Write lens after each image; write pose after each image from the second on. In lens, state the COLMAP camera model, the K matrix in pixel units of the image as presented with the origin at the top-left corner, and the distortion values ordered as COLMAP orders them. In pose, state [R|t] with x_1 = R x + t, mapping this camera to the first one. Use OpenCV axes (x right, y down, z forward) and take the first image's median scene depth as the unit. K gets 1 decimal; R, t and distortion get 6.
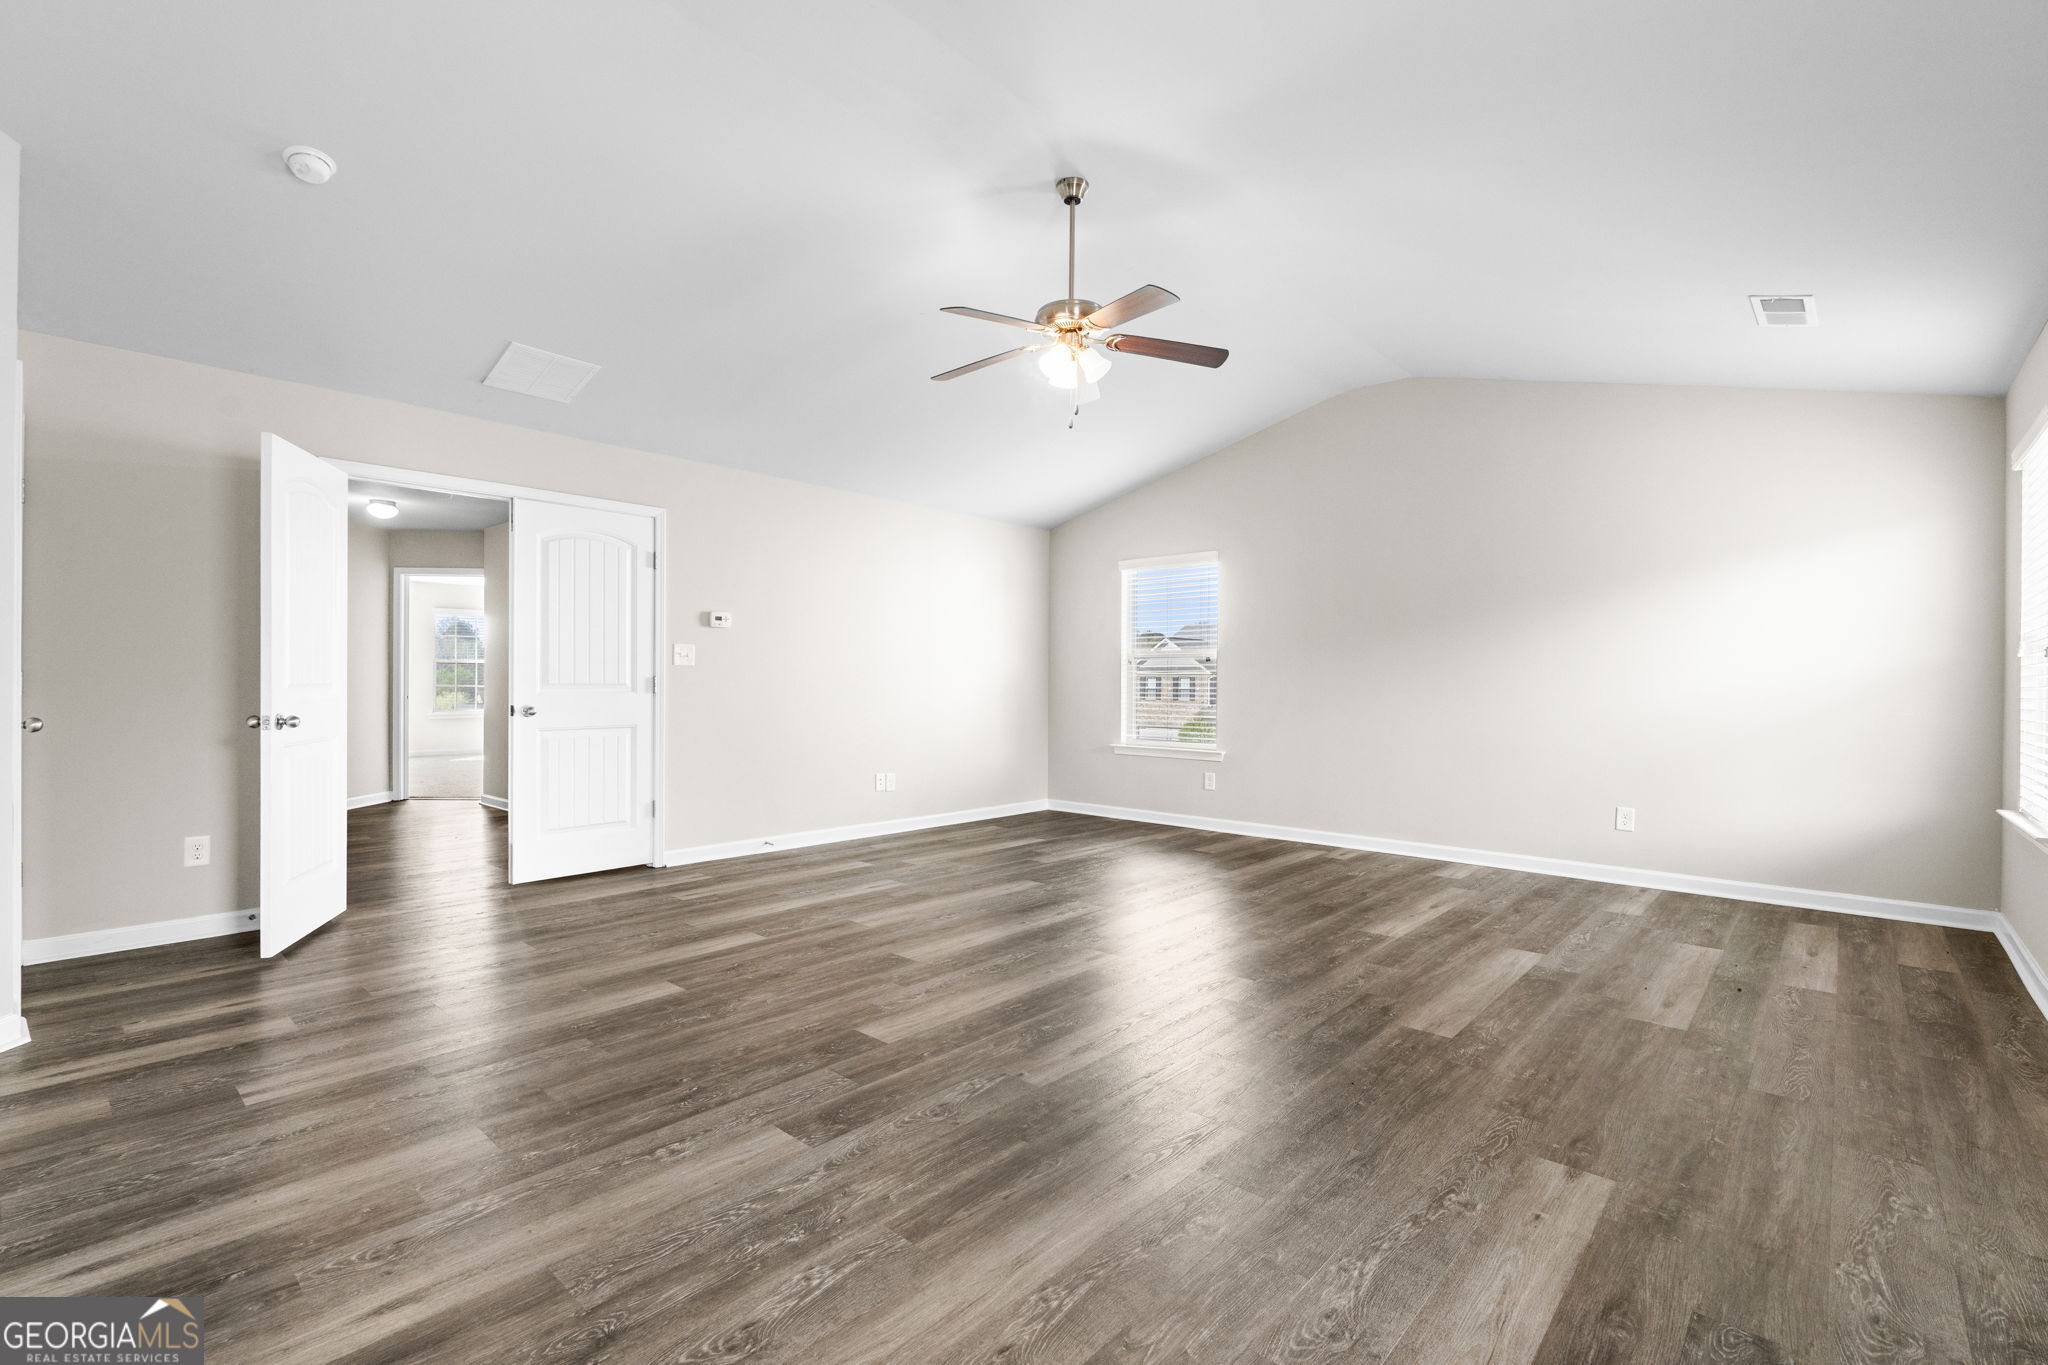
lens RADIAL K [[903.6, 0, 1029.4], [0, 903.6, 684.7], [0, 0, 1]] dist [-0.006555, 0.001148]
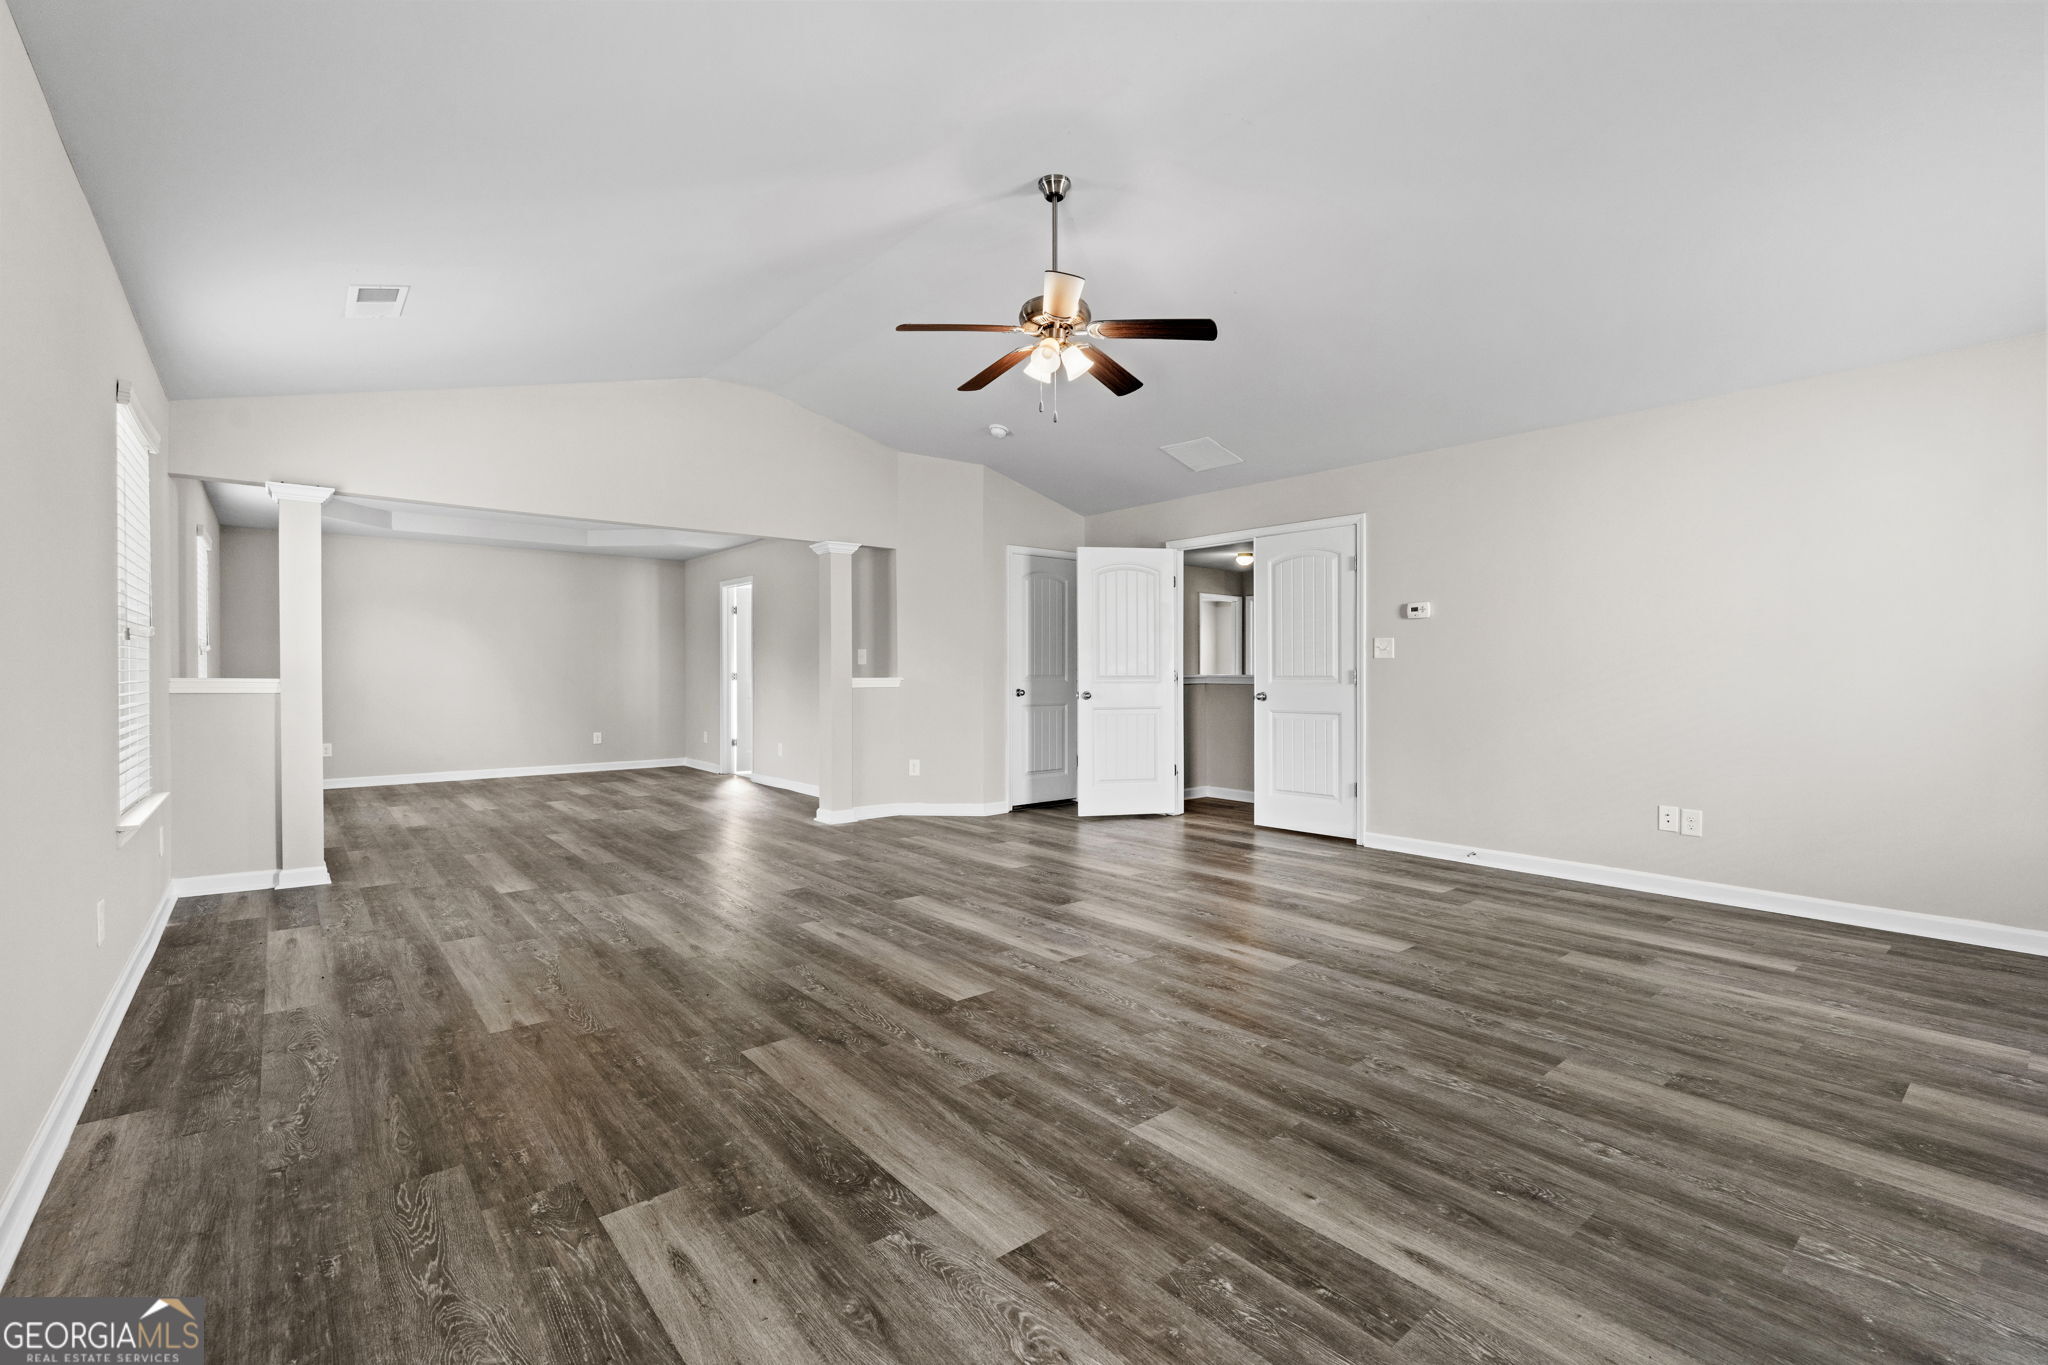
lens RADIAL K [[903.6, 0, 1033.0], [0, 903.6, 674.8], [0, 0, 1]] dist [-0.006555, 0.001148]
pose [[-0.135491, -0.004987, -0.990766, 1.106582], [-0.002238, 0.999986, -0.004728, 0.005582], [0.990776, 0.001577, -0.135500, 1.165878]]
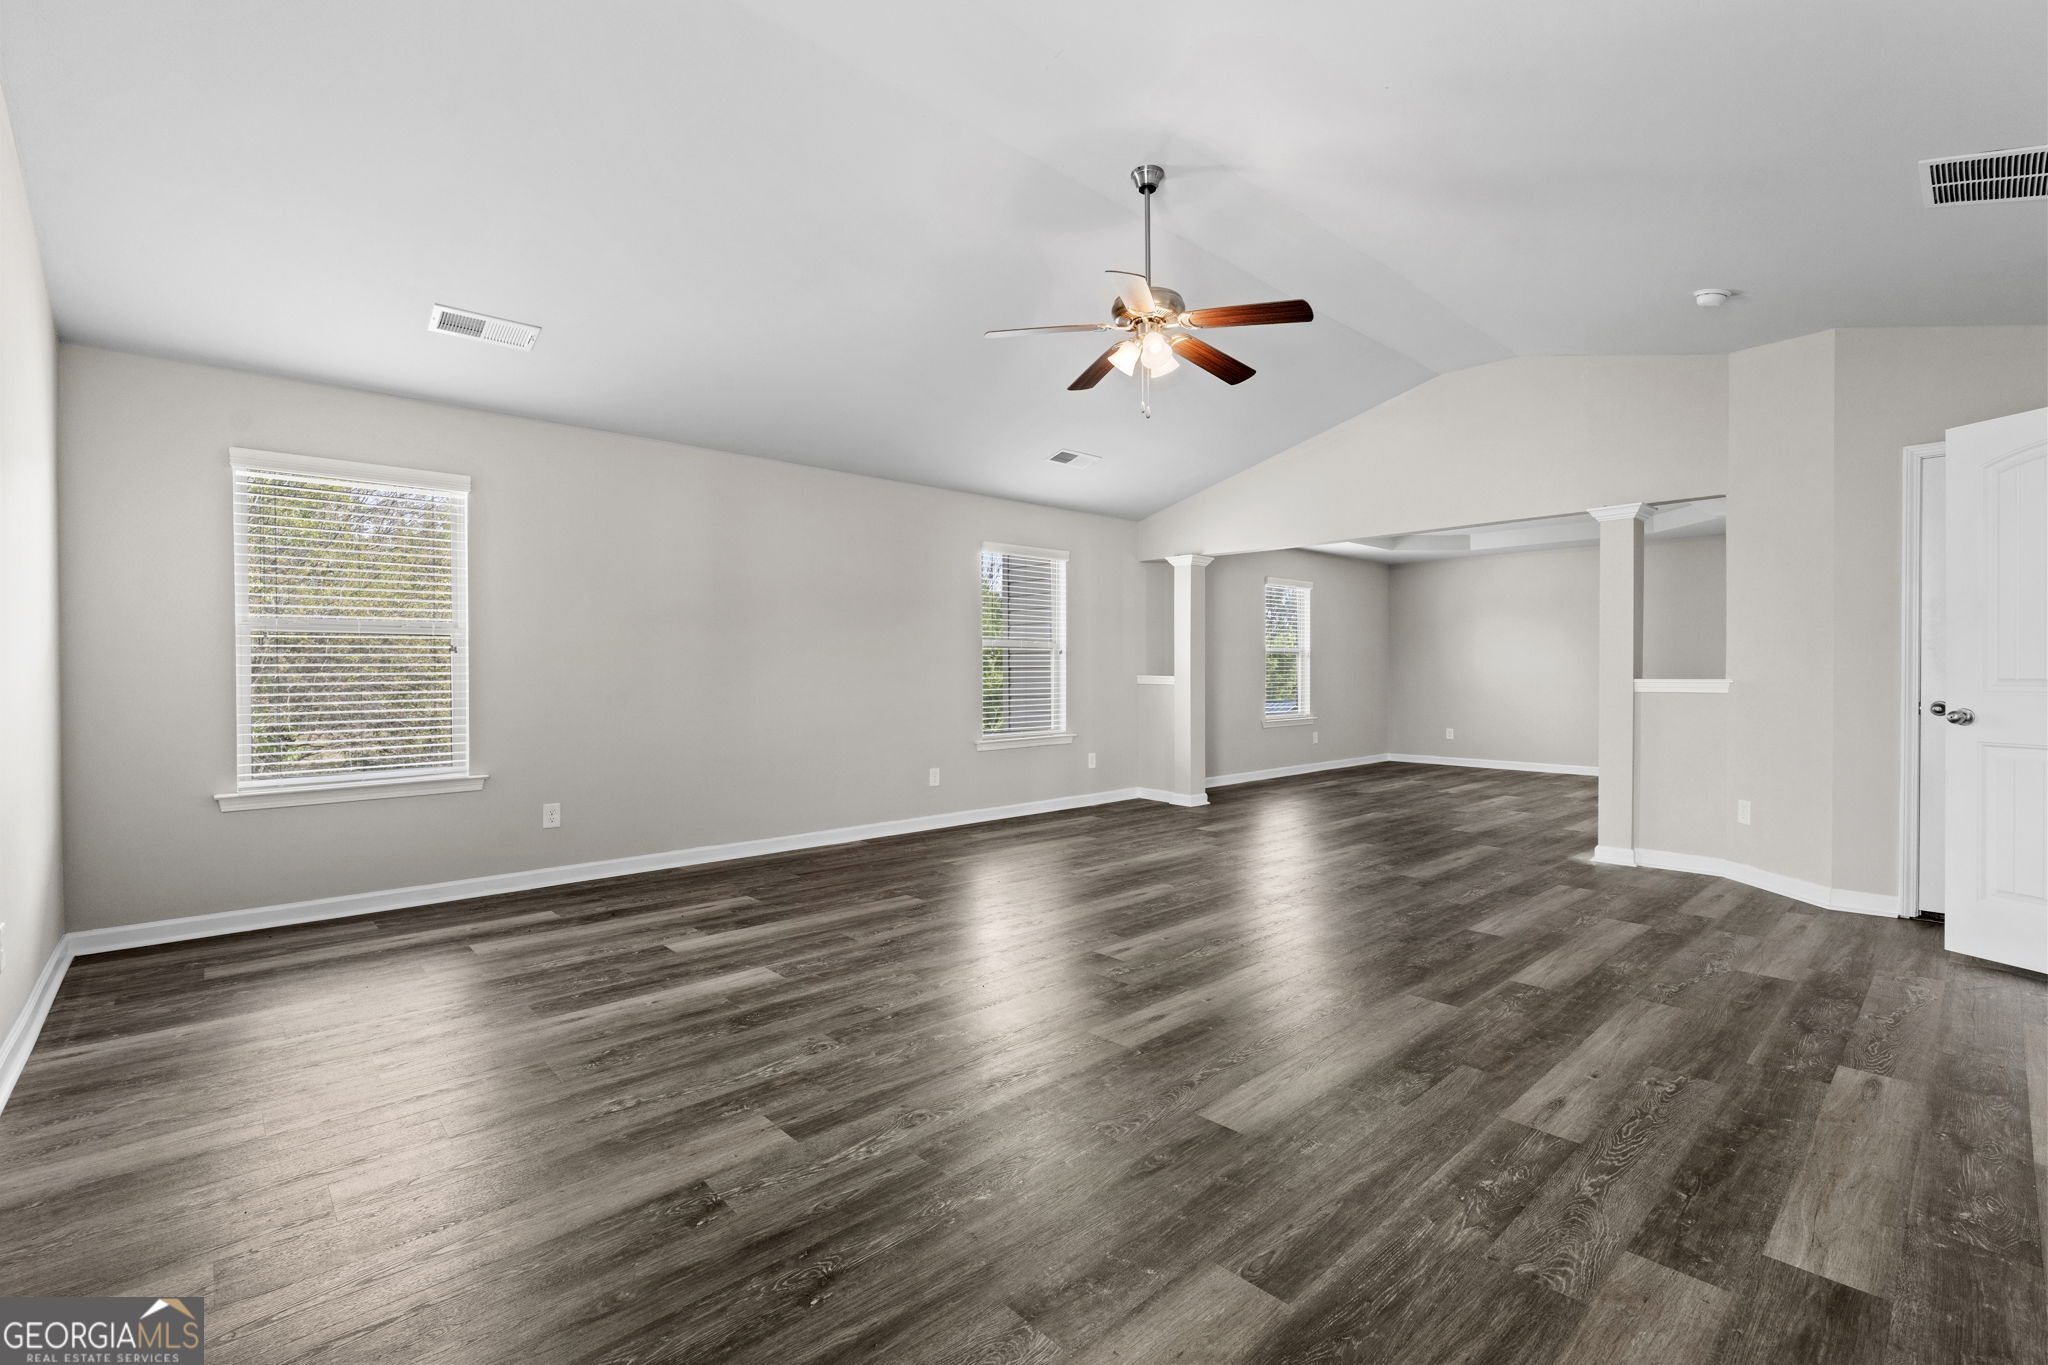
lens RADIAL K [[903.6, 0, 1019.2], [0, 903.6, 680.7], [0, 0, 1]] dist [-0.006555, 0.001148]
pose [[-0.995081, -0.006288, 0.098864, 0.092267], [-0.005202, 0.999923, 0.011244, -0.005627], [-0.098927, 0.010674, -0.995037, 2.103784]]
